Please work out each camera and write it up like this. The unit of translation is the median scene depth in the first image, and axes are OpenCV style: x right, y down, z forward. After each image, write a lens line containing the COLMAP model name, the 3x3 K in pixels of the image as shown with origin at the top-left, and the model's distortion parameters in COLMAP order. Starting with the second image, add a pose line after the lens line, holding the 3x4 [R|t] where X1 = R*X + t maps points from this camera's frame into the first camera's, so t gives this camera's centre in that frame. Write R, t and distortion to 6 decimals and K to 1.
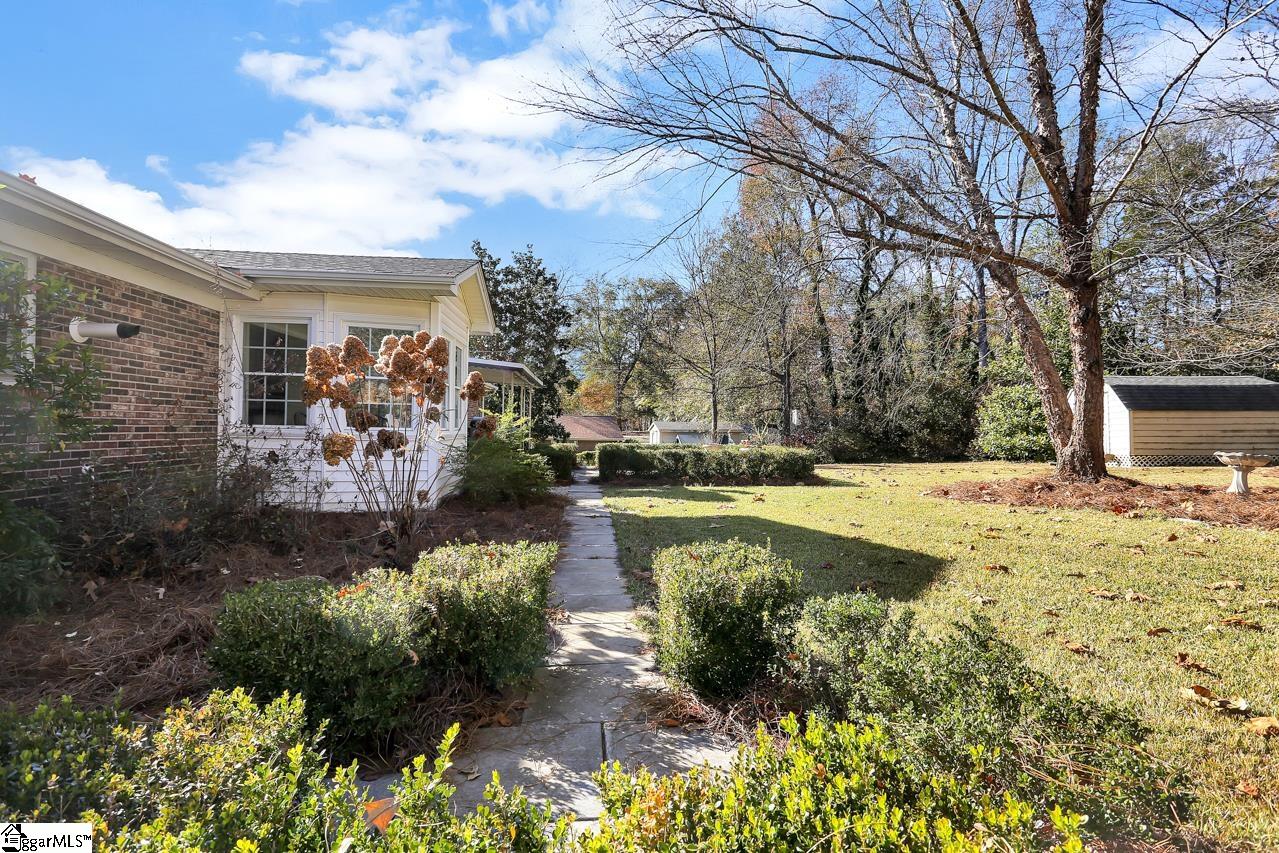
lens RADIAL K [[624.2, 0, 639.5], [0, 624.2, 426.5], [0, 0, 1]] dist [0.000753, 0.000303]
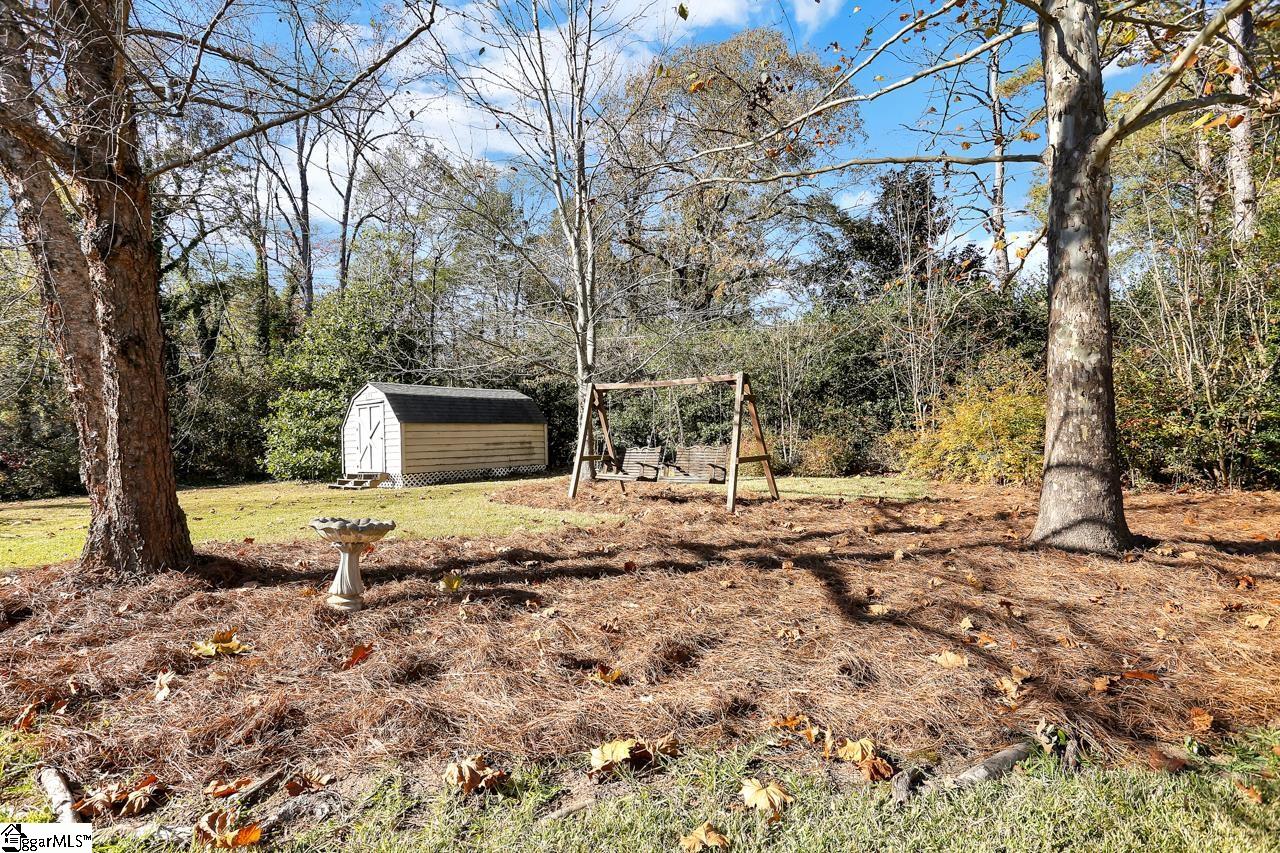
lens RADIAL K [[633.7, 0, 640.0], [0, 633.7, 426.5], [0, 0, 1]] dist [-0.072687, 0.000310]
pose [[0.610013, 0.002052, 0.792389, 0.286506], [0.002602, 0.999986, -0.004593, -0.015359], [-0.792387, 0.004863, 0.609999, 0.192514]]
